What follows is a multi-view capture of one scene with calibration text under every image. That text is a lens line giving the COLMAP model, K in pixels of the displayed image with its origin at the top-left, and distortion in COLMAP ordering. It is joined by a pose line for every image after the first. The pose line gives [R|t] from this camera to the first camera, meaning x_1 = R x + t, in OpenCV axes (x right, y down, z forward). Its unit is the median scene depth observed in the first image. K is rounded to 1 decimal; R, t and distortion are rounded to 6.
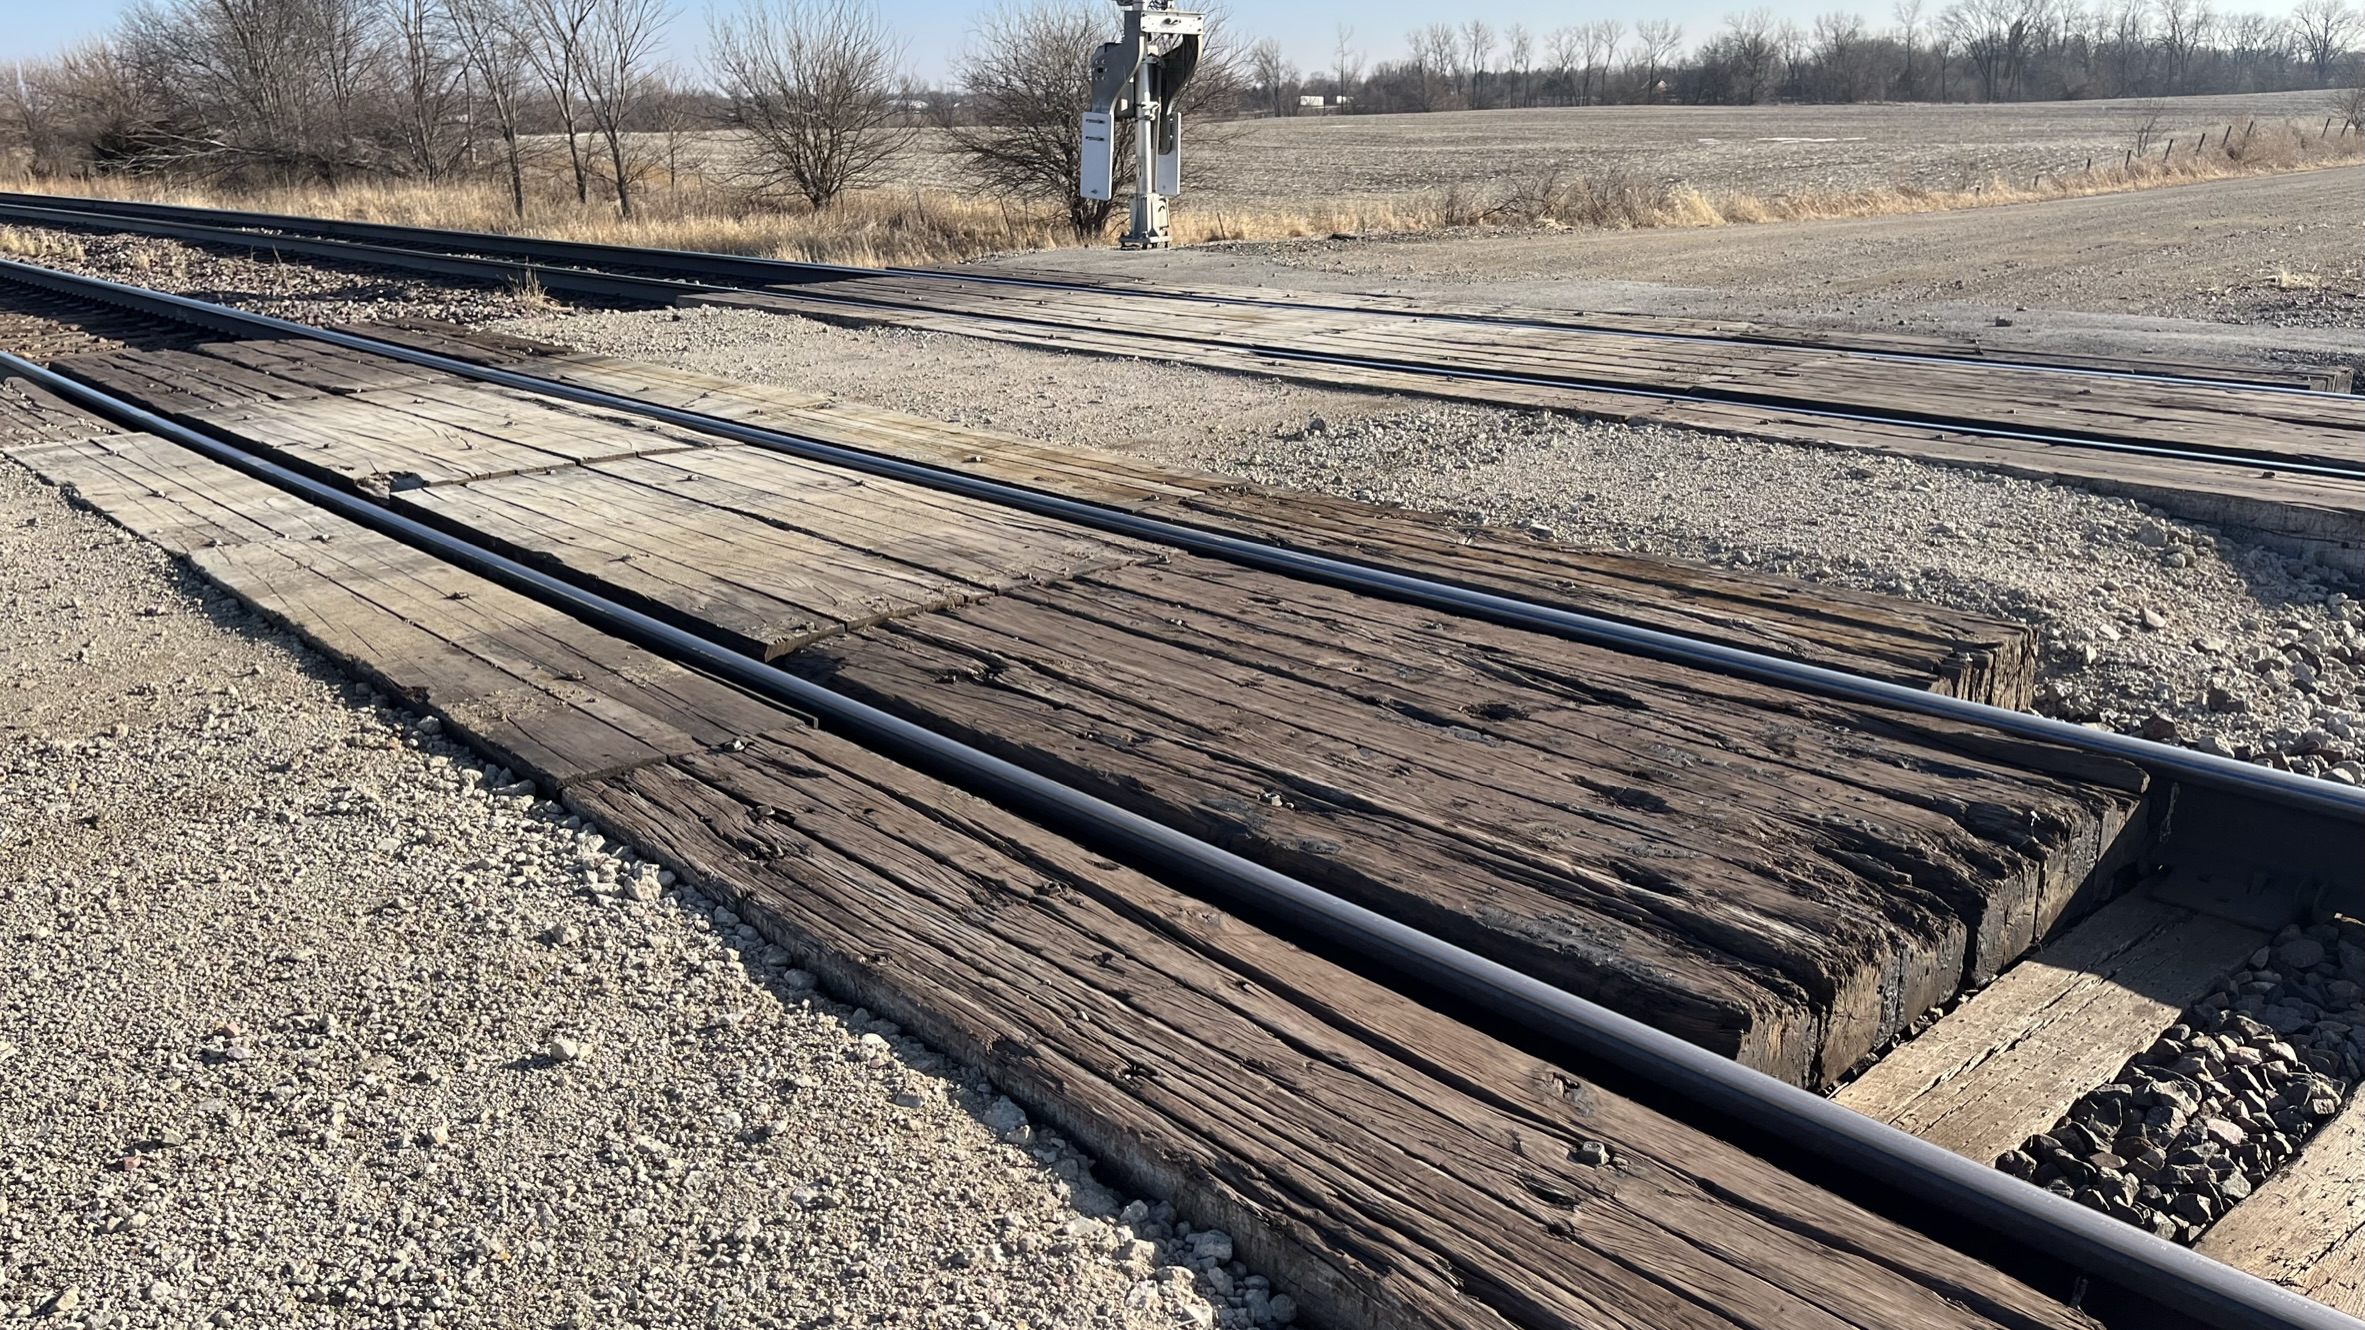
lens RADIAL K [[1820.1, 0, 1182.7], [0, 1820.1, 666.6], [0, 0, 1]] dist [0.069947, -0.069091]
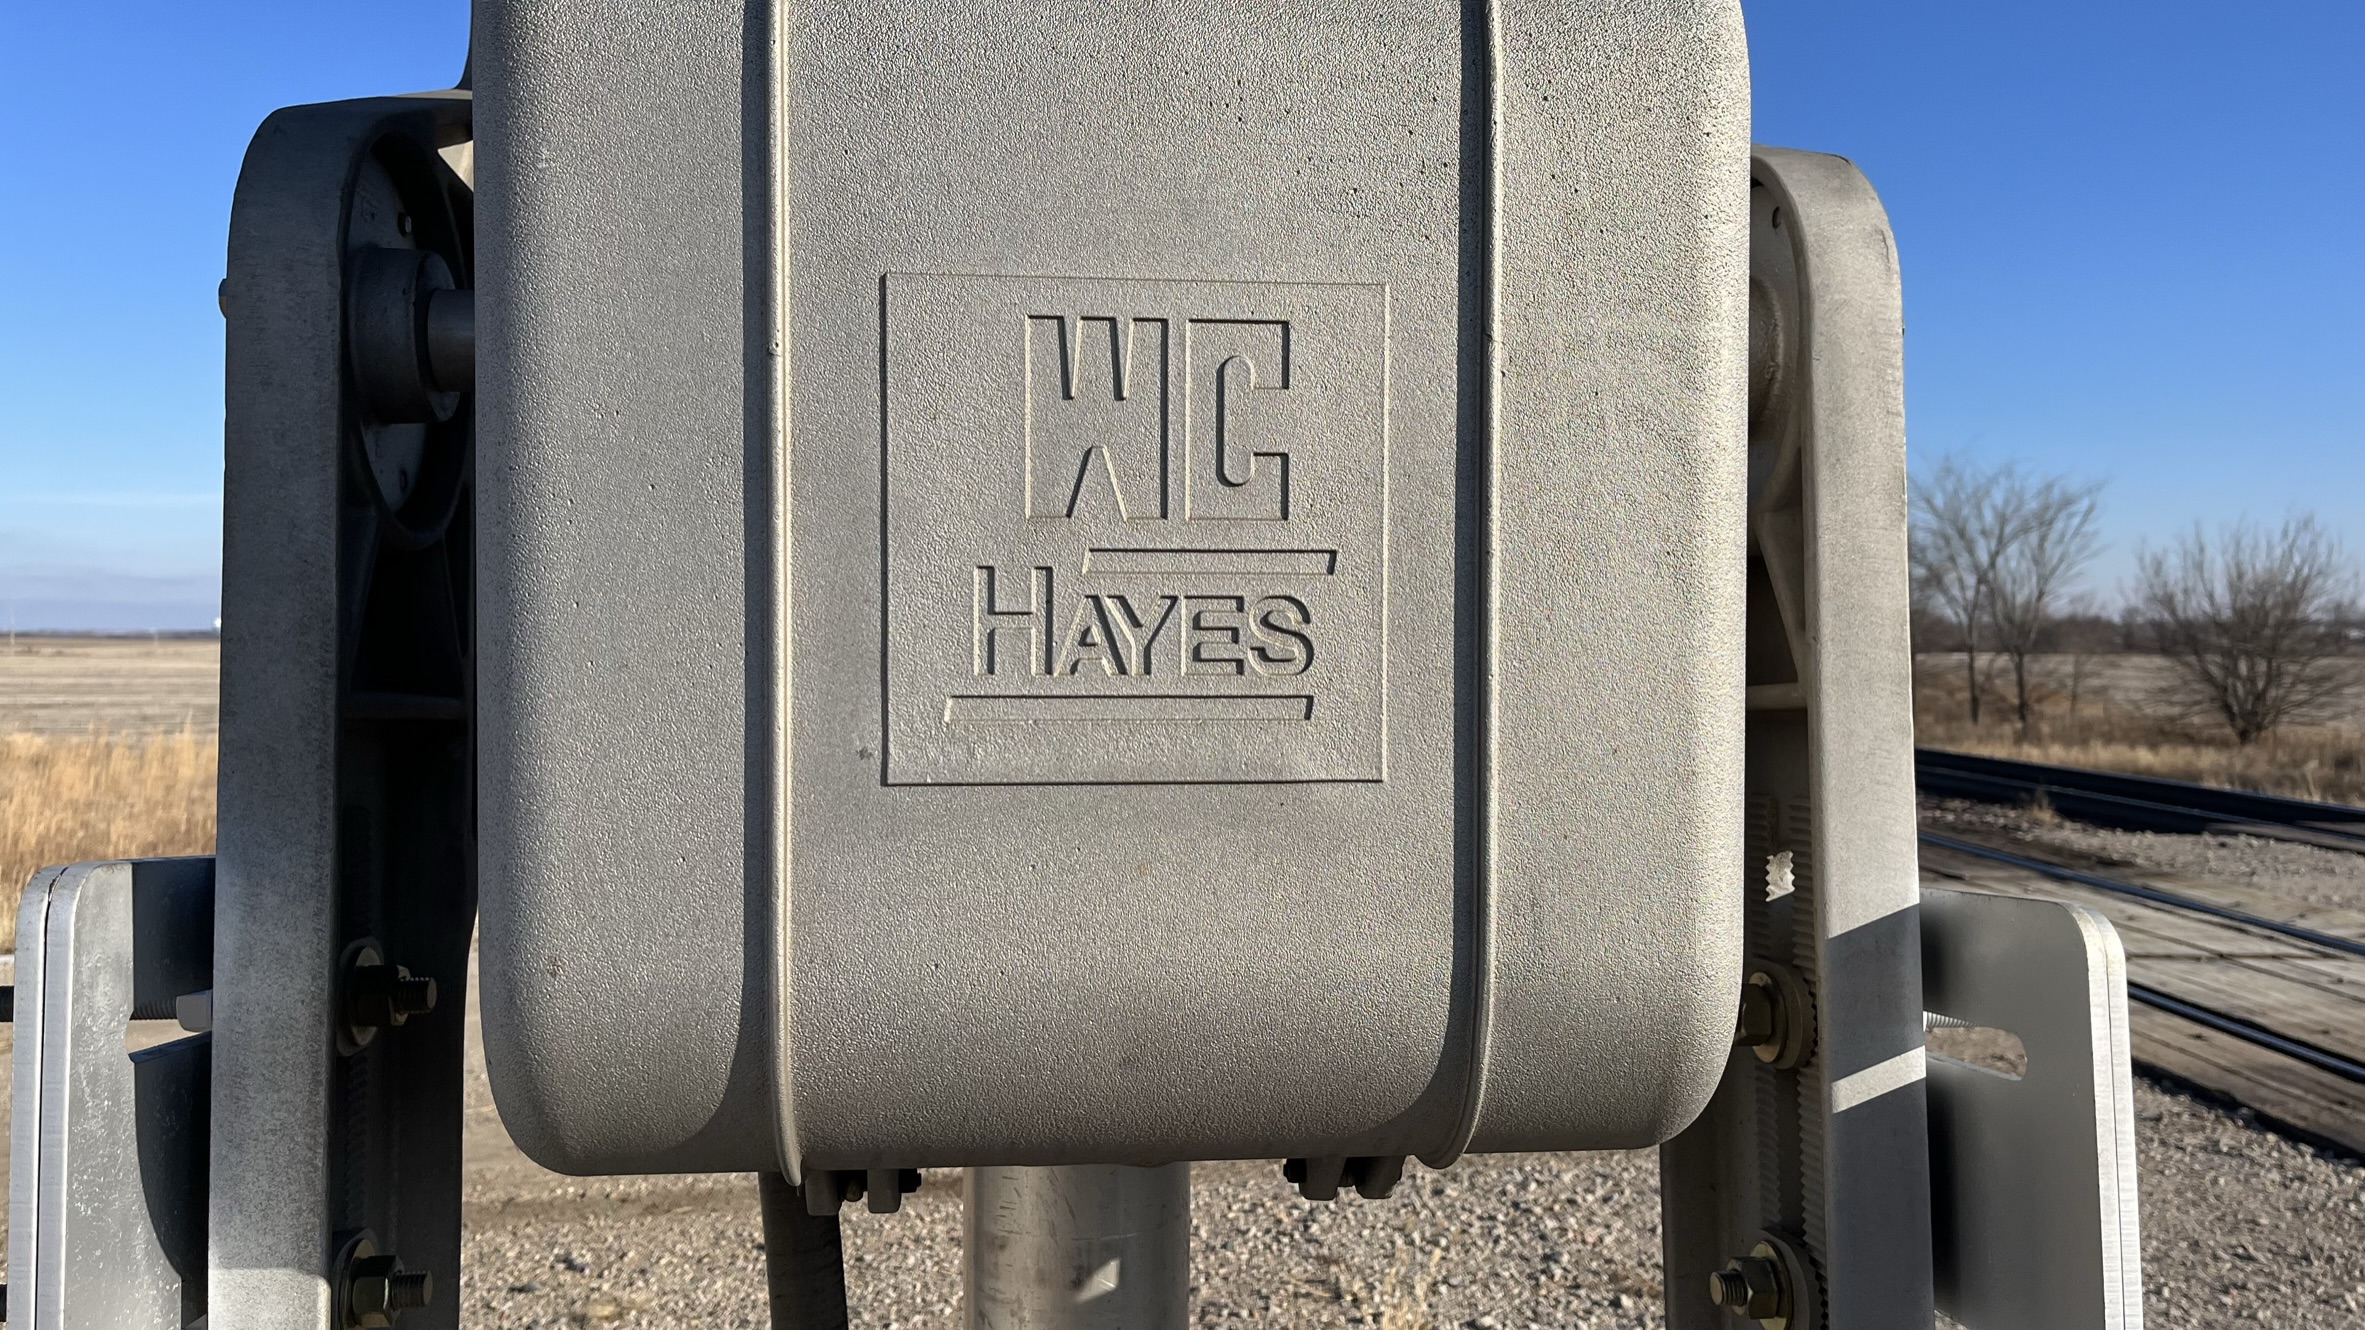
lens RADIAL K [[1820.1, 0, 1177.1], [0, 1820.1, 653.8], [0, 0, 1]] dist [0.069947, -0.069091]
pose [[0.760809, 0.033150, -0.648129, -0.005830], [-0.211405, 0.956881, -0.199217, 0.006839], [0.613578, 0.288583, 0.735012, -0.029314]]
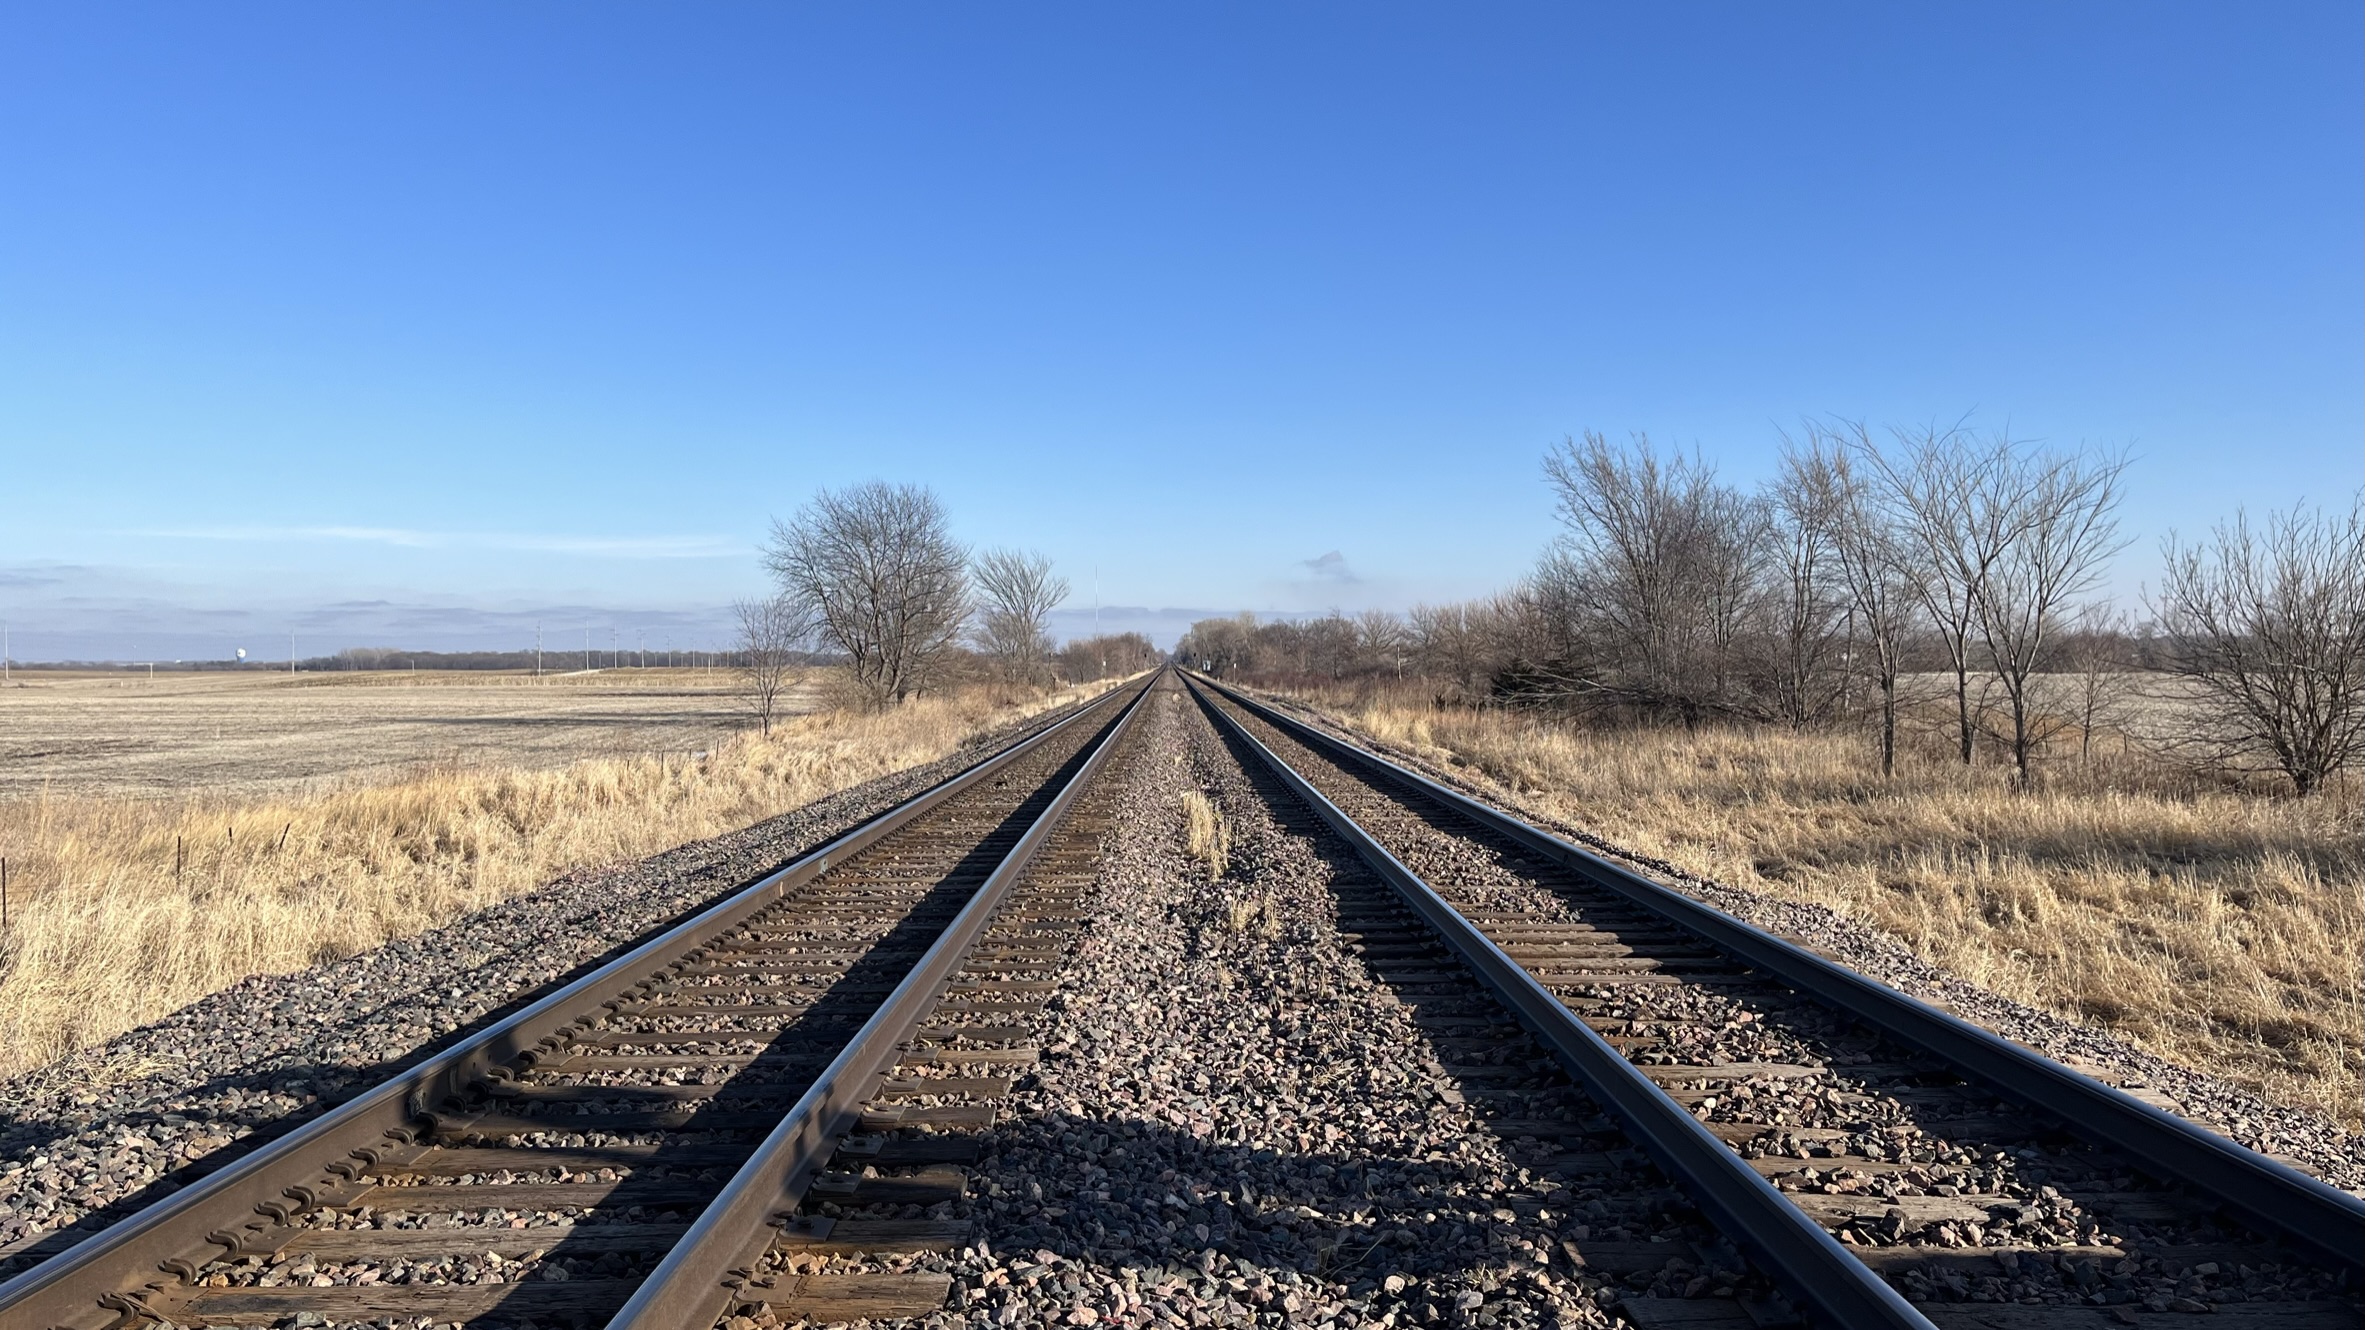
lens RADIAL K [[1820.1, 0, 1168.9], [0, 1820.1, 677.6], [0, 0, 1]] dist [0.069947, -0.069091]
pose [[0.756023, 0.027592, -0.653964, -0.060231], [-0.206182, 0.958287, -0.197927, -0.054107], [0.621223, 0.284473, 0.730176, 0.169177]]
